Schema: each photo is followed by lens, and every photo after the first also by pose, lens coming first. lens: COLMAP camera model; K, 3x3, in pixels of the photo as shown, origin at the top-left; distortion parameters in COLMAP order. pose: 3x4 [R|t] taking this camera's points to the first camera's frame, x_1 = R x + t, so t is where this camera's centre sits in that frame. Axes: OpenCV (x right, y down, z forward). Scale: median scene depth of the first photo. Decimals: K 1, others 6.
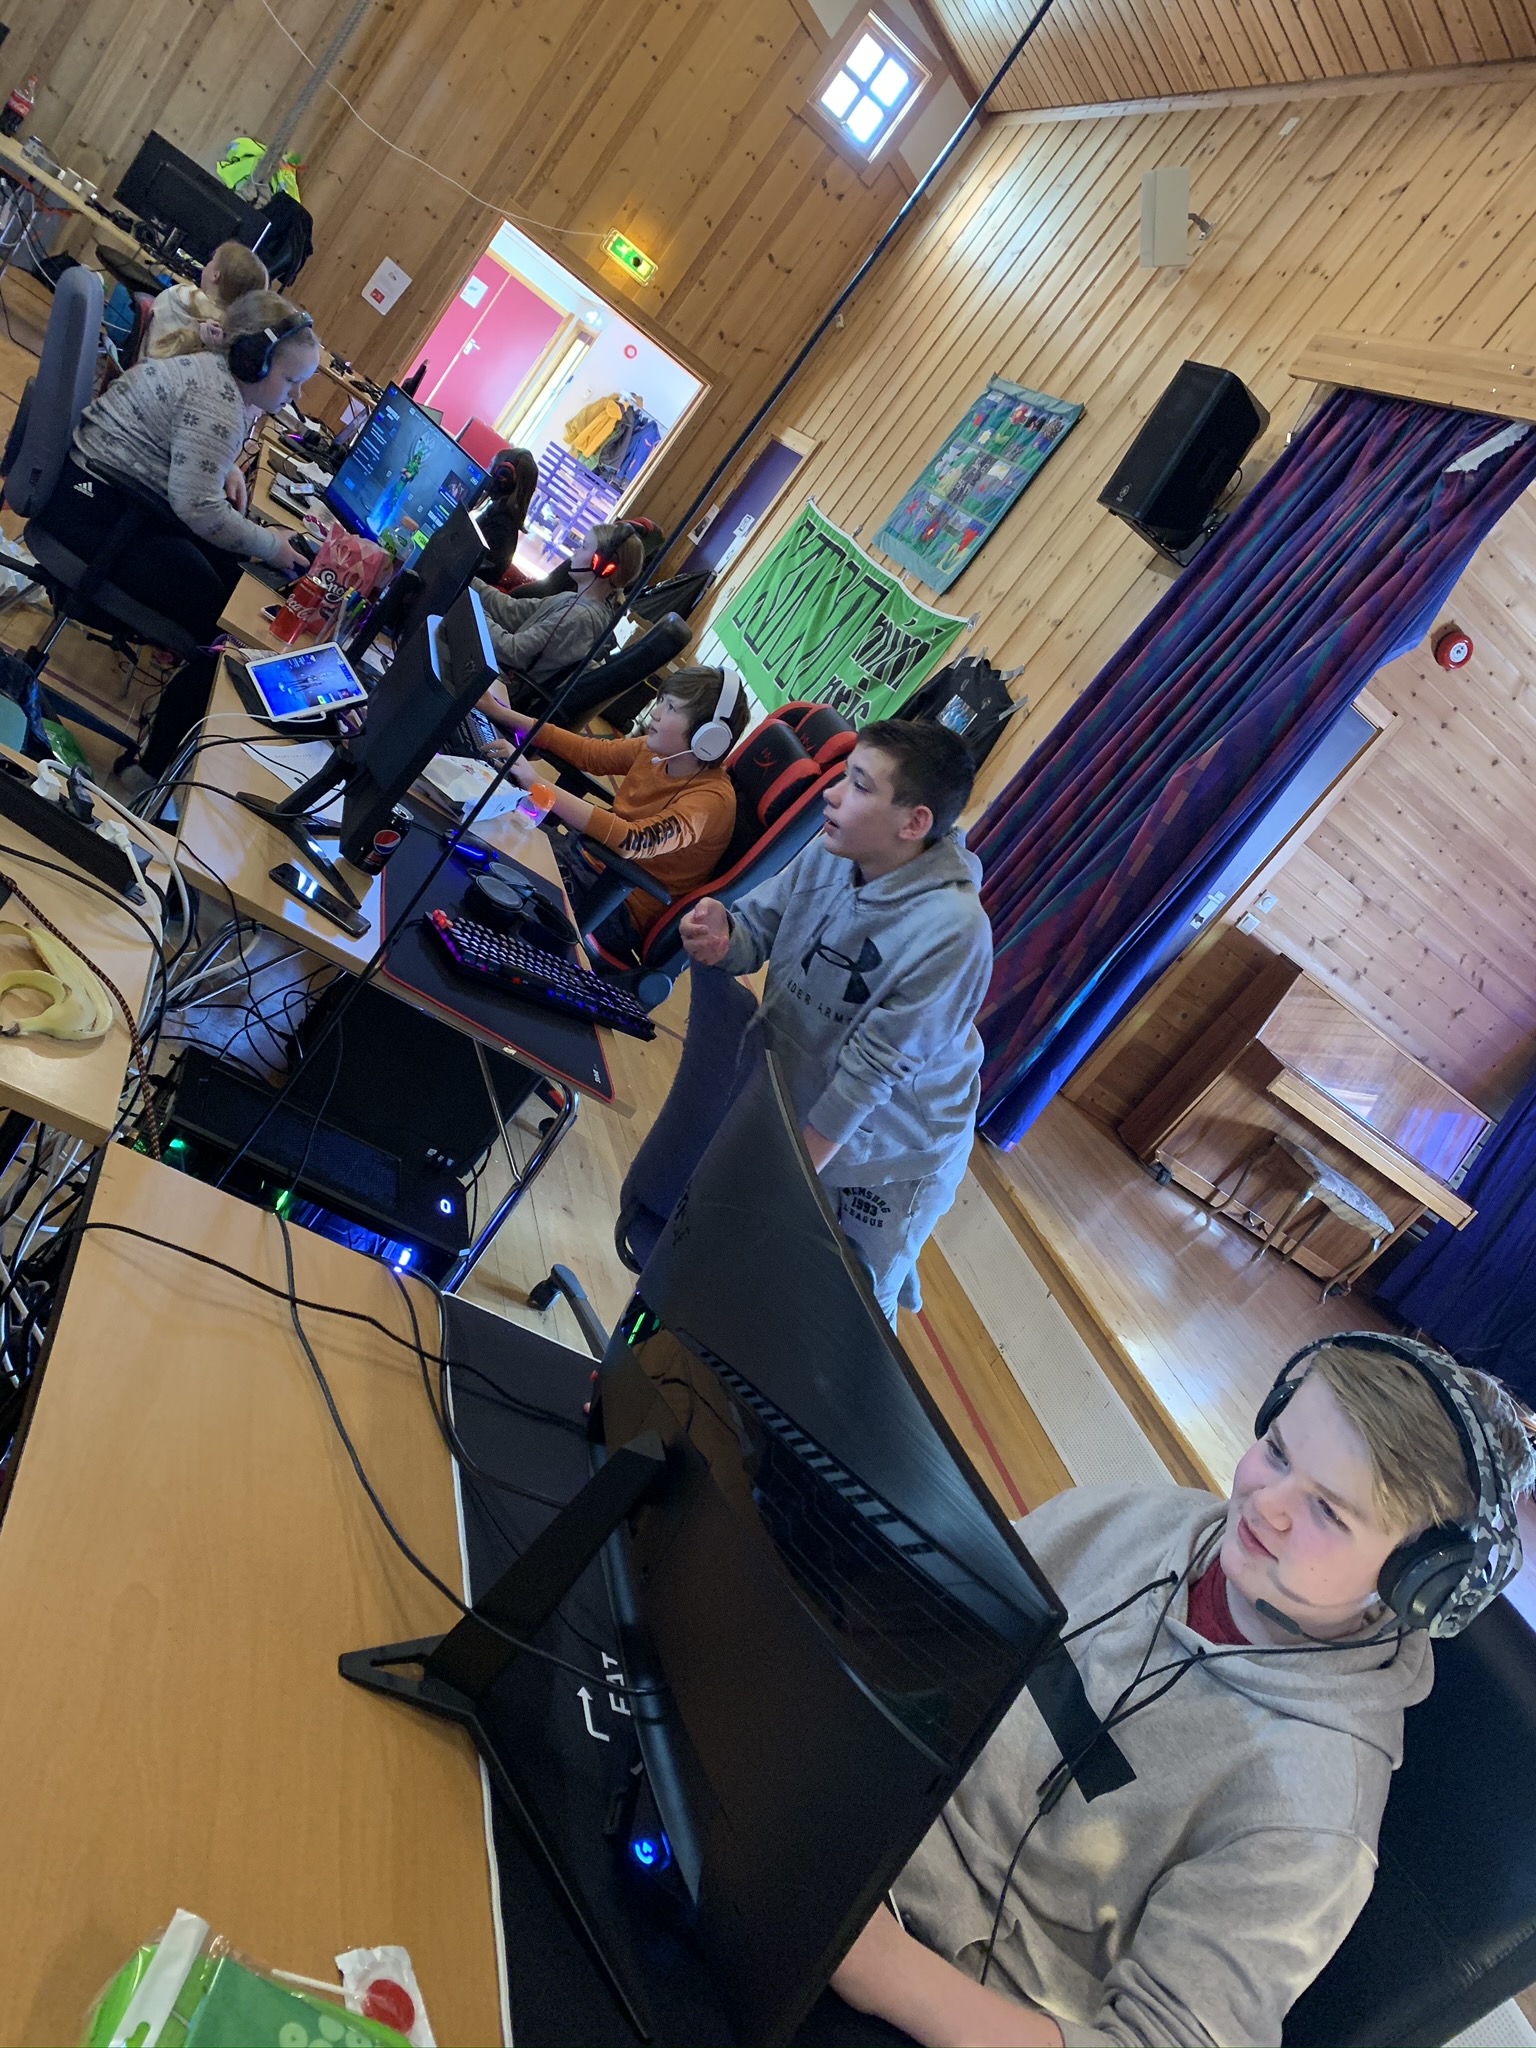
lens RADIAL K [[1546.0, 0, 768.0], [0, 1546.0, 1024.0], [0, 0, 1]] dist [0.043564, 0.002713]
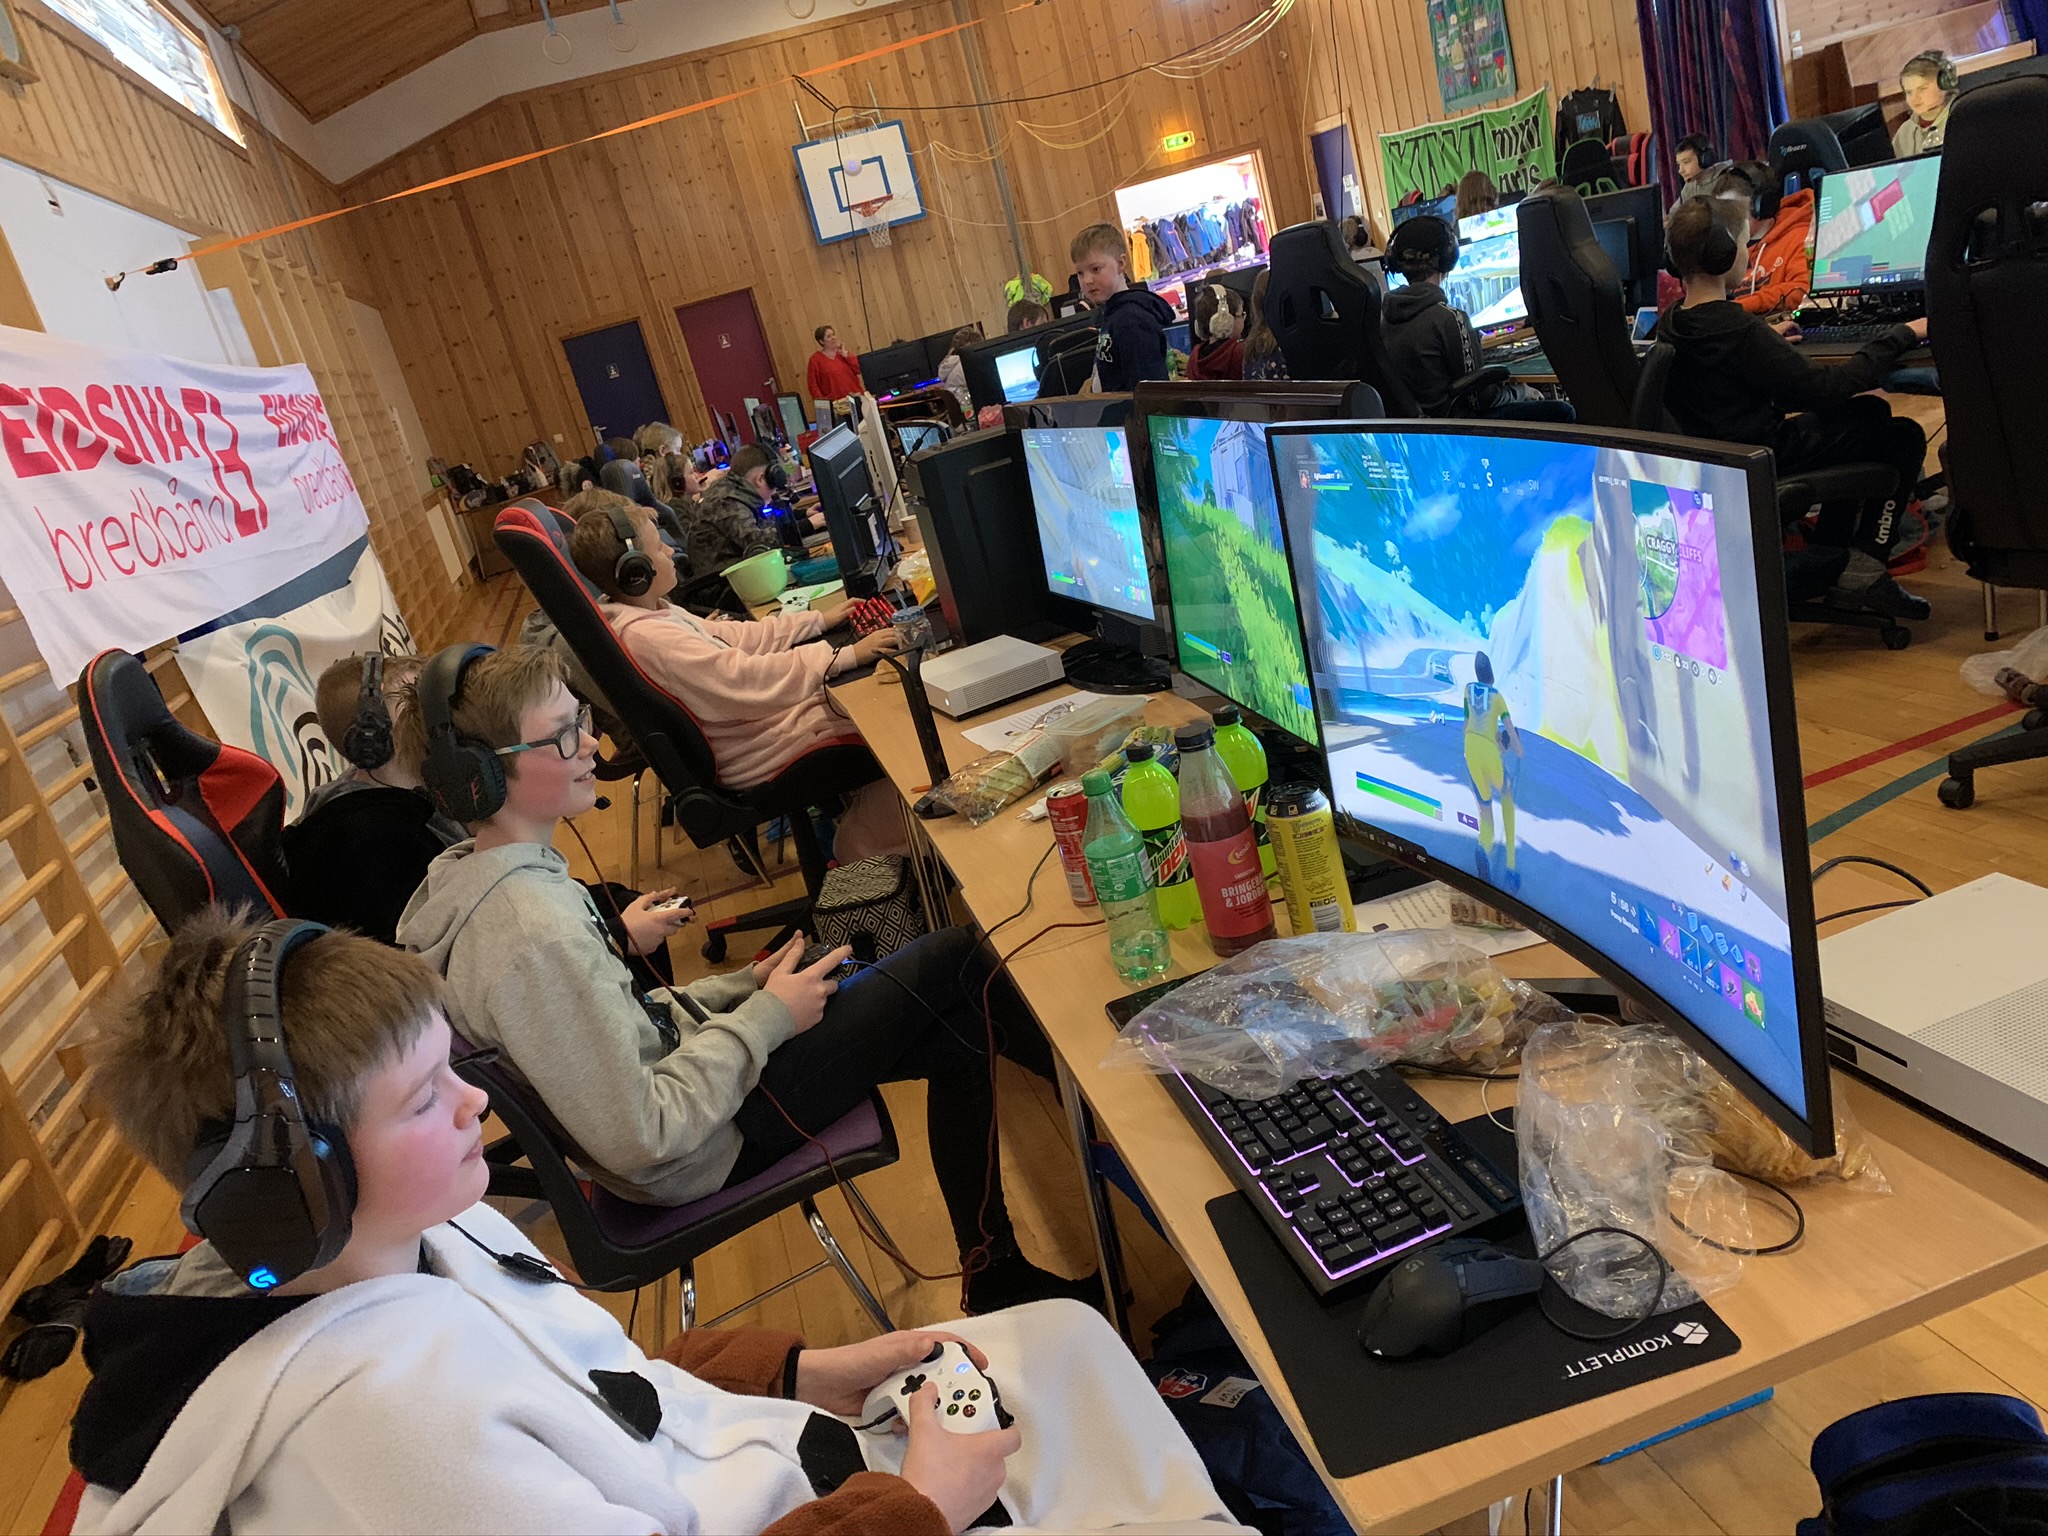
lens RADIAL K [[1546.0, 0, 1024.0], [0, 1546.0, 768.0], [0, 0, 1]] dist [0.043564, 0.002713]
pose [[0.624243, -0.736536, -0.260451, -0.325117], [0.735594, 0.666428, -0.121554, 0.043054], [0.263100, -0.115707, 0.957805, -0.916846]]
